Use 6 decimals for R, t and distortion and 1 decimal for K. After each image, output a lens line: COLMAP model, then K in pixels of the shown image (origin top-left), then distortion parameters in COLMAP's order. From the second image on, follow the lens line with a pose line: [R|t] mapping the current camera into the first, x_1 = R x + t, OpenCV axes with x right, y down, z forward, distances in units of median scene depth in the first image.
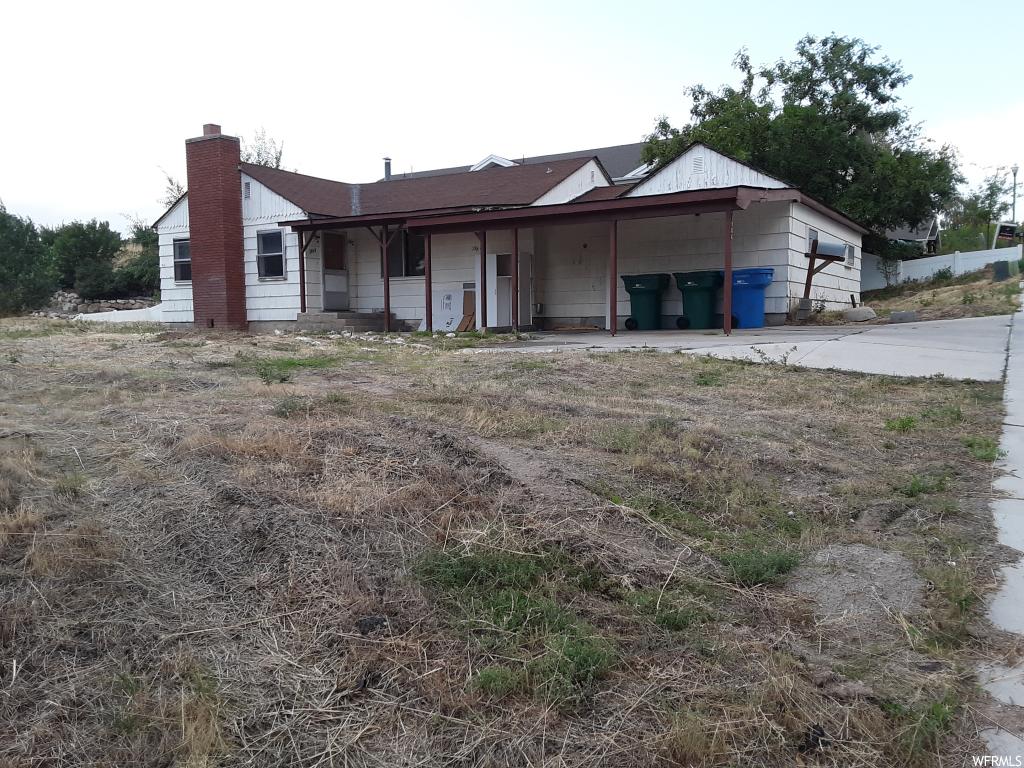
lens RADIAL K [[828.8, 0, 513.1], [0, 828.8, 387.2], [0, 0, 1]] dist [0.071015, -0.058799]
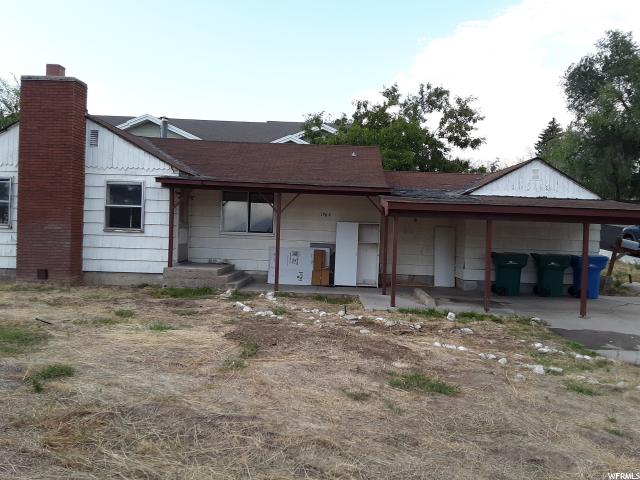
lens RADIAL K [[518.0, 0, 320.4], [0, 518.0, 235.7], [0, 0, 1]] dist [0.071015, -0.058799]
pose [[0.860324, 0.034737, 0.508562, -0.400398], [-0.005580, 0.998257, -0.058745, -0.087737], [-0.509717, 0.047702, 0.859019, 0.346655]]
